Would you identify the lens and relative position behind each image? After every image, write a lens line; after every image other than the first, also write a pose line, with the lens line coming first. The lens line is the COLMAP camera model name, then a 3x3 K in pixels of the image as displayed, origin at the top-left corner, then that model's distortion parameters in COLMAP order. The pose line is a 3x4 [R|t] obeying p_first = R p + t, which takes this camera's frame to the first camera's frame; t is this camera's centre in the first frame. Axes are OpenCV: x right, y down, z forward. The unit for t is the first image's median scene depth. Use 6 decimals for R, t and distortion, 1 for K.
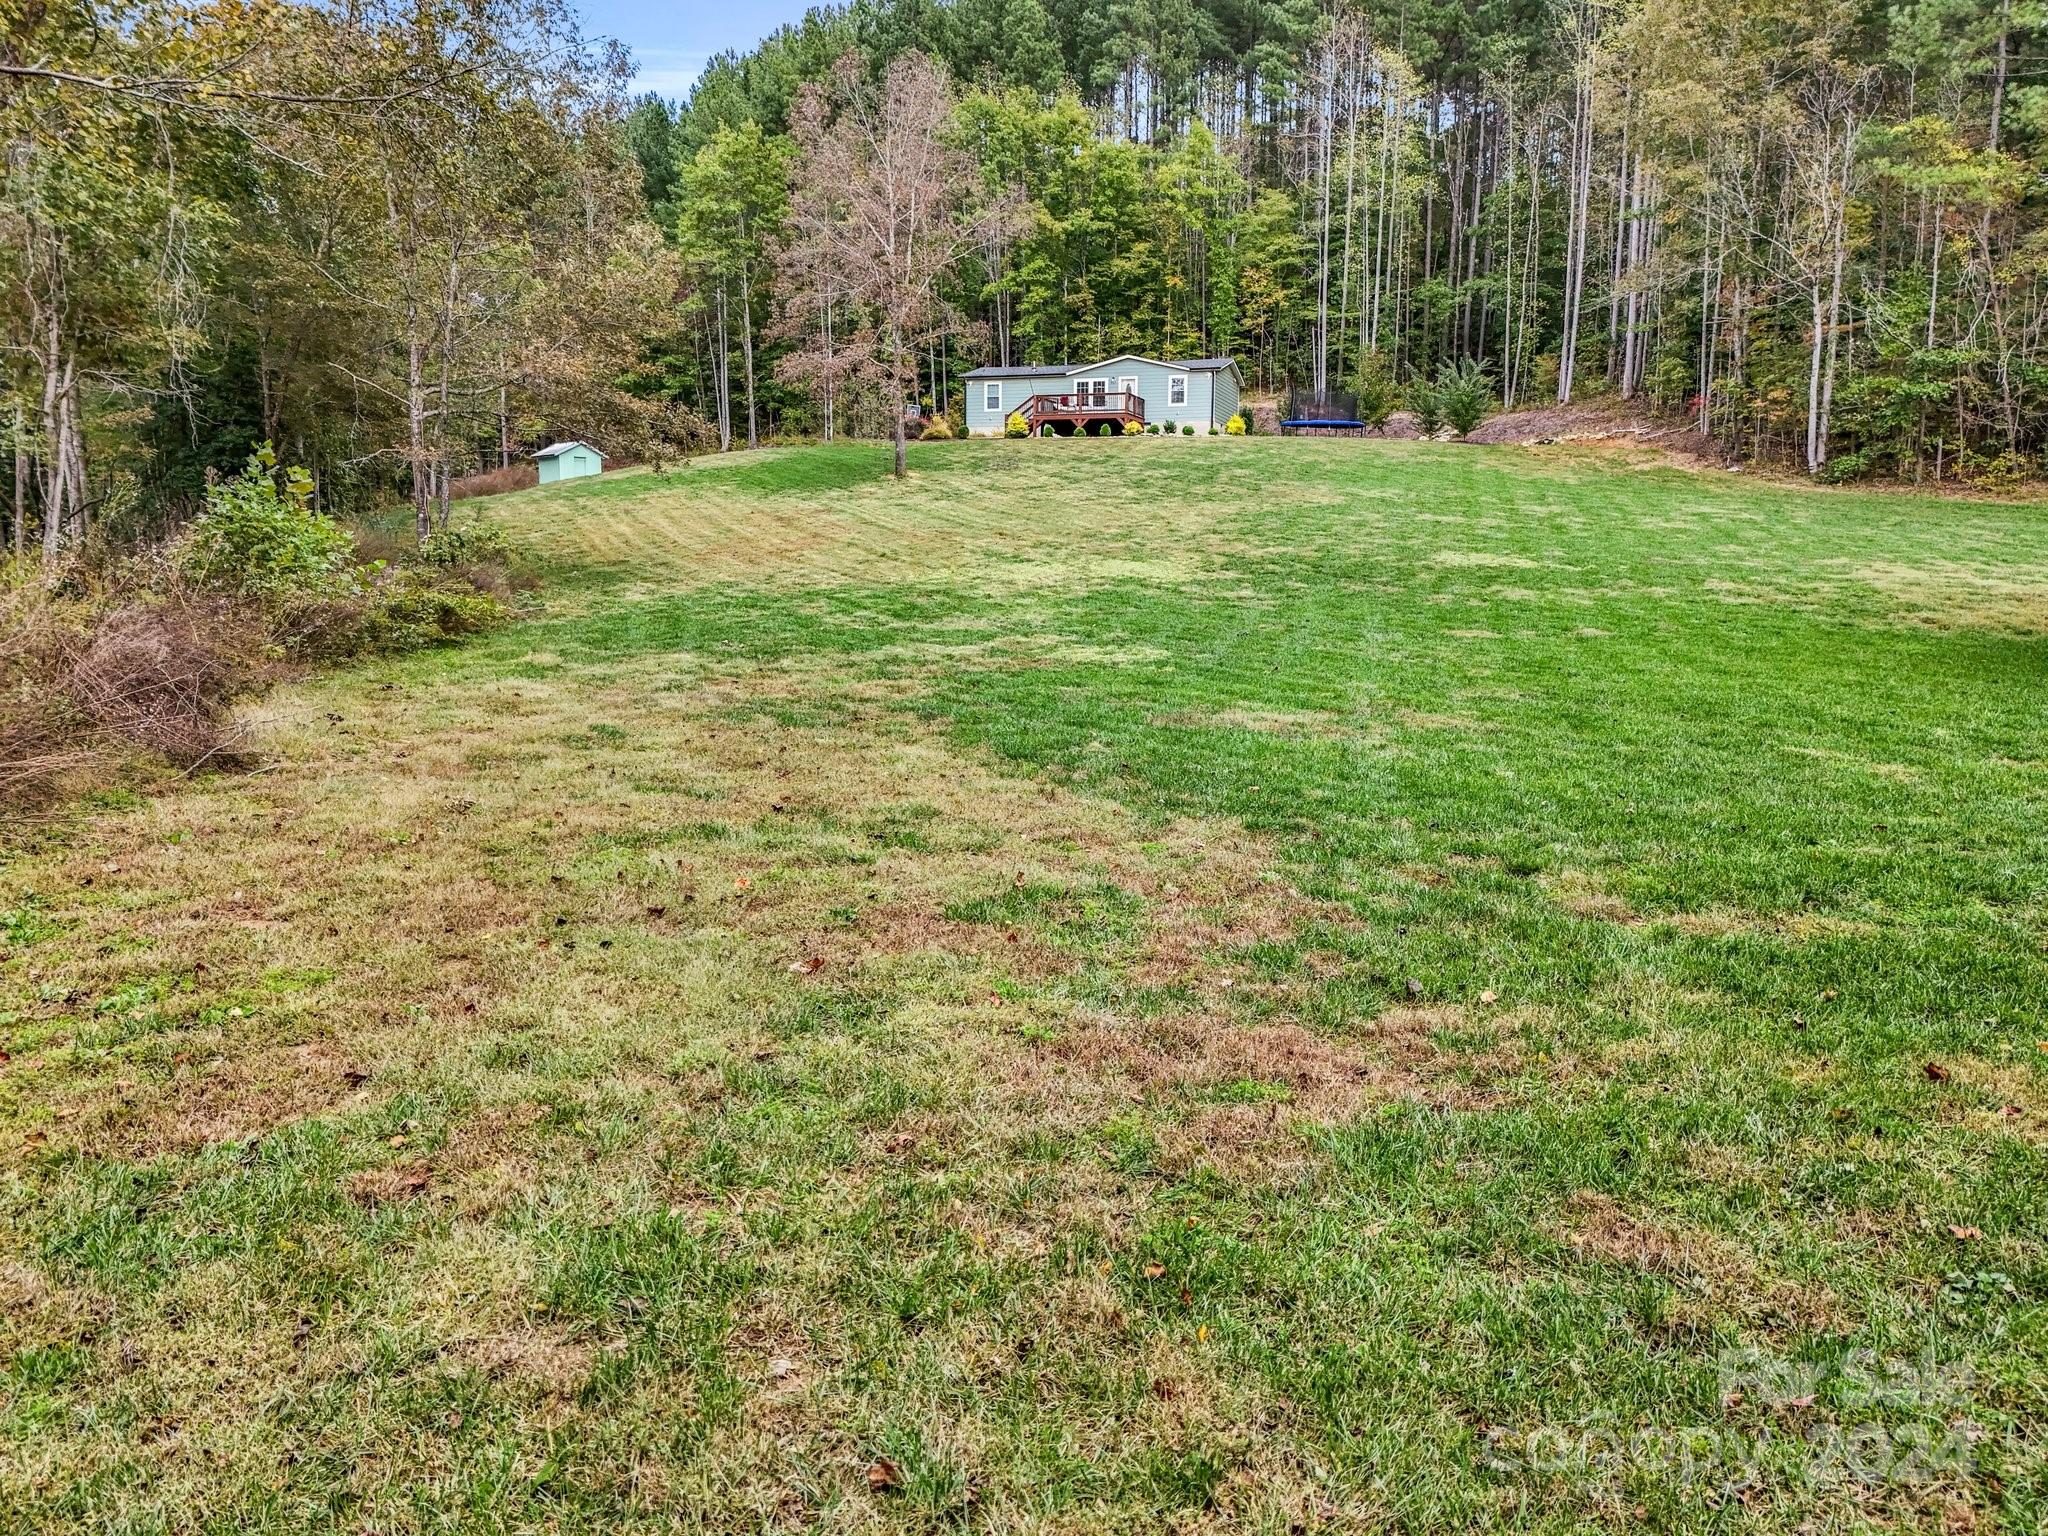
lens RADIAL K [[1549.3, 0, 1030.1], [0, 1549.3, 760.1], [0, 0, 1]] dist [0.089916, -0.087548]
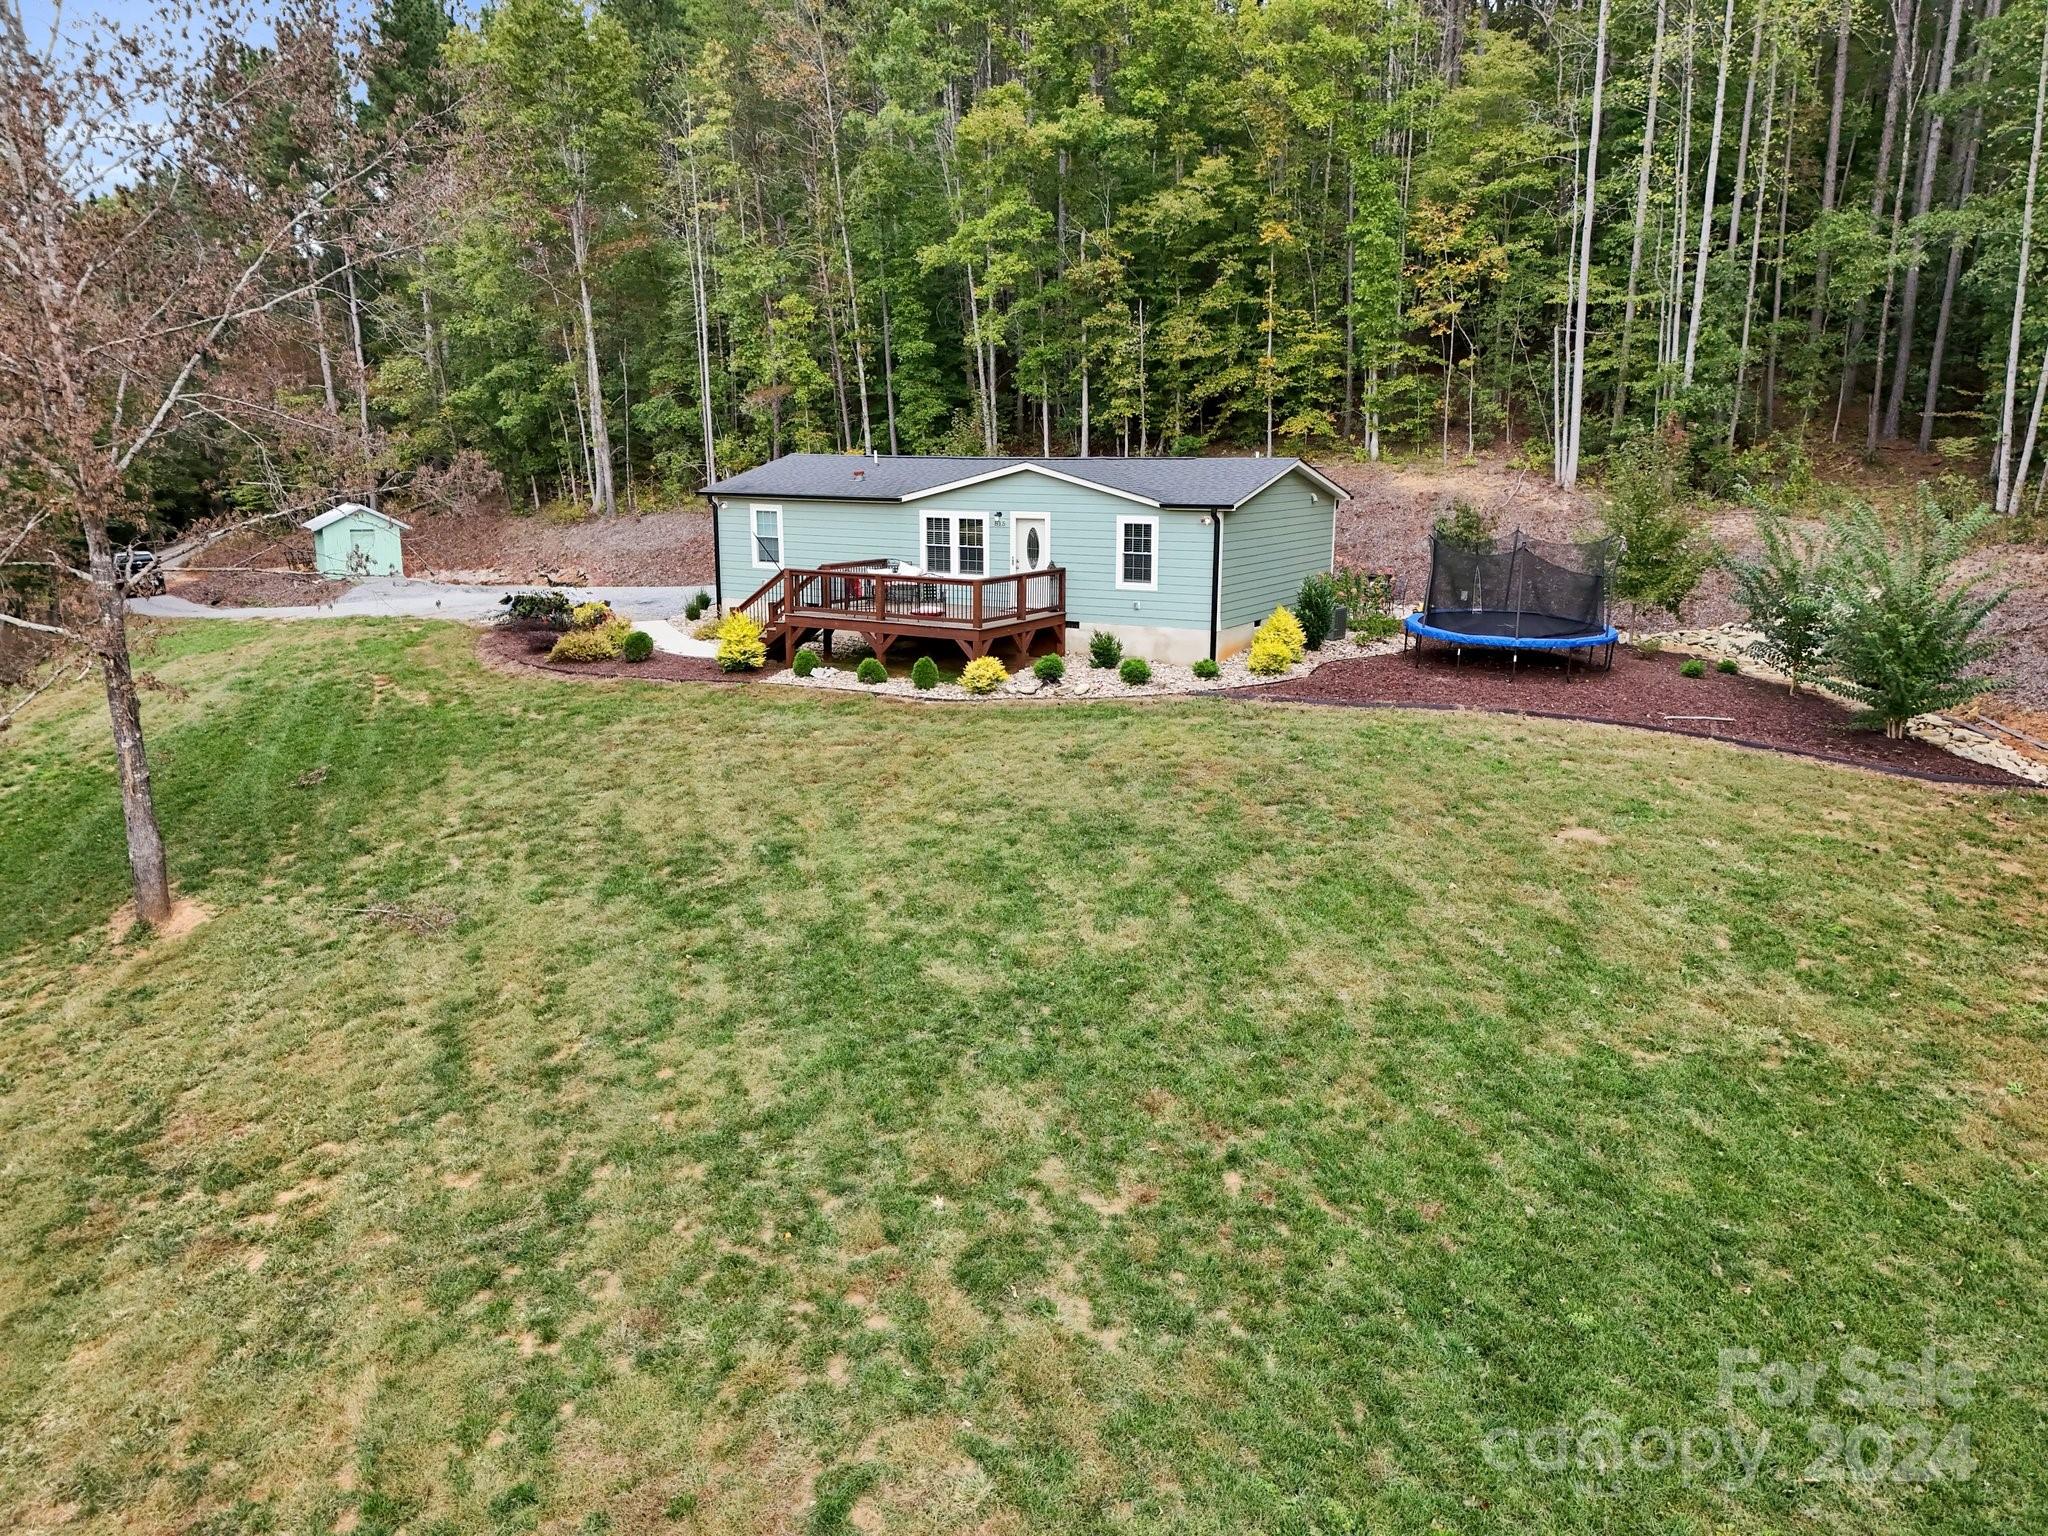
lens RADIAL K [[1549.3, 0, 1030.1], [0, 1549.3, 760.1], [0, 0, 1]] dist [0.089916, -0.087548]
pose [[0.977402, 0.041340, -0.207308, 0.126376], [-0.025850, 0.996705, 0.076879, -0.173951], [0.209803, -0.069783, 0.975250, 0.479273]]
